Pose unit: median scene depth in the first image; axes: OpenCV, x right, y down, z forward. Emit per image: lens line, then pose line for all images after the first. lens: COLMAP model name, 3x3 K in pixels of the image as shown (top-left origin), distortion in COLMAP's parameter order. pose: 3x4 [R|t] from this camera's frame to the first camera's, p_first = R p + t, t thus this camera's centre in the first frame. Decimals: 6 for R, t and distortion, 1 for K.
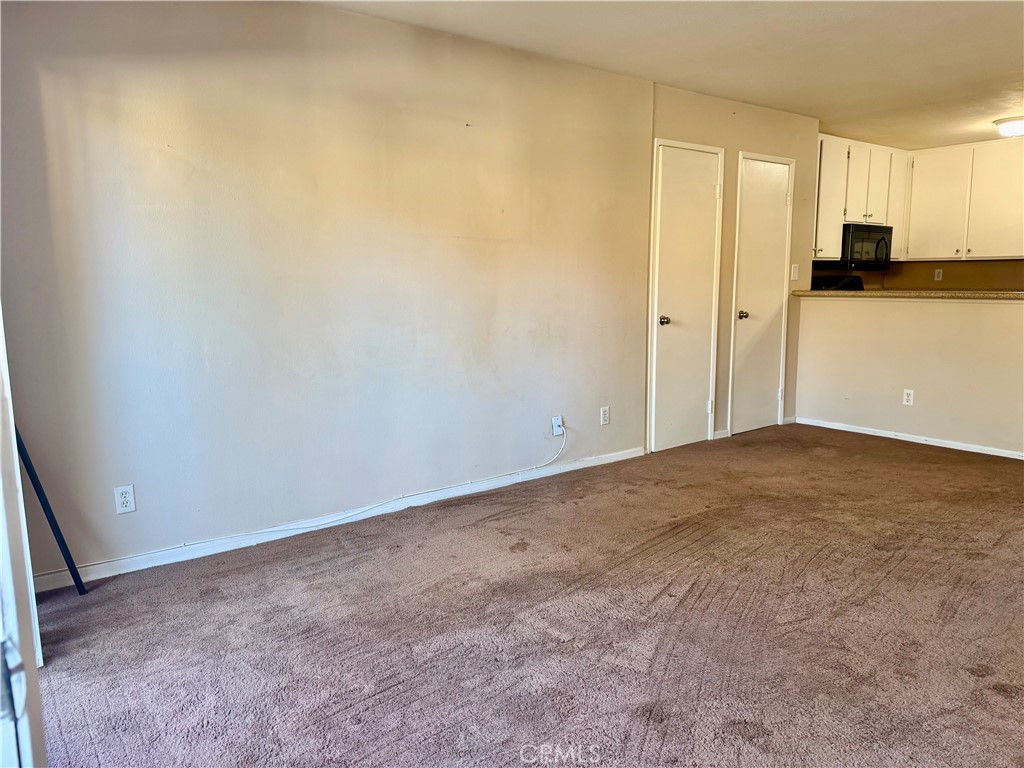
lens RADIAL K [[715.1, 0, 507.9], [0, 715.1, 384.3], [0, 0, 1]] dist [0.056334, -0.074405]
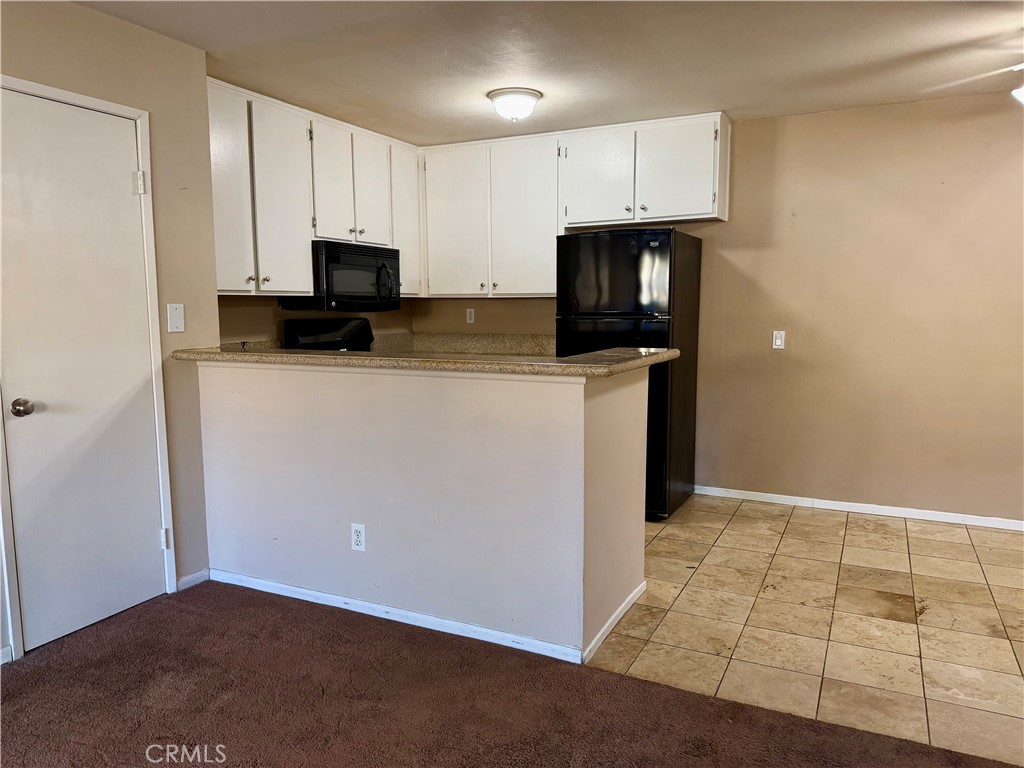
lens RADIAL K [[715.1, 0, 511.1], [0, 715.1, 386.5], [0, 0, 1]] dist [0.056334, -0.074405]
pose [[0.896560, -0.045194, 0.440611, 0.435469], [0.060431, 0.997960, -0.020604, -0.085960], [-0.438781, 0.045099, 0.897462, 0.447580]]
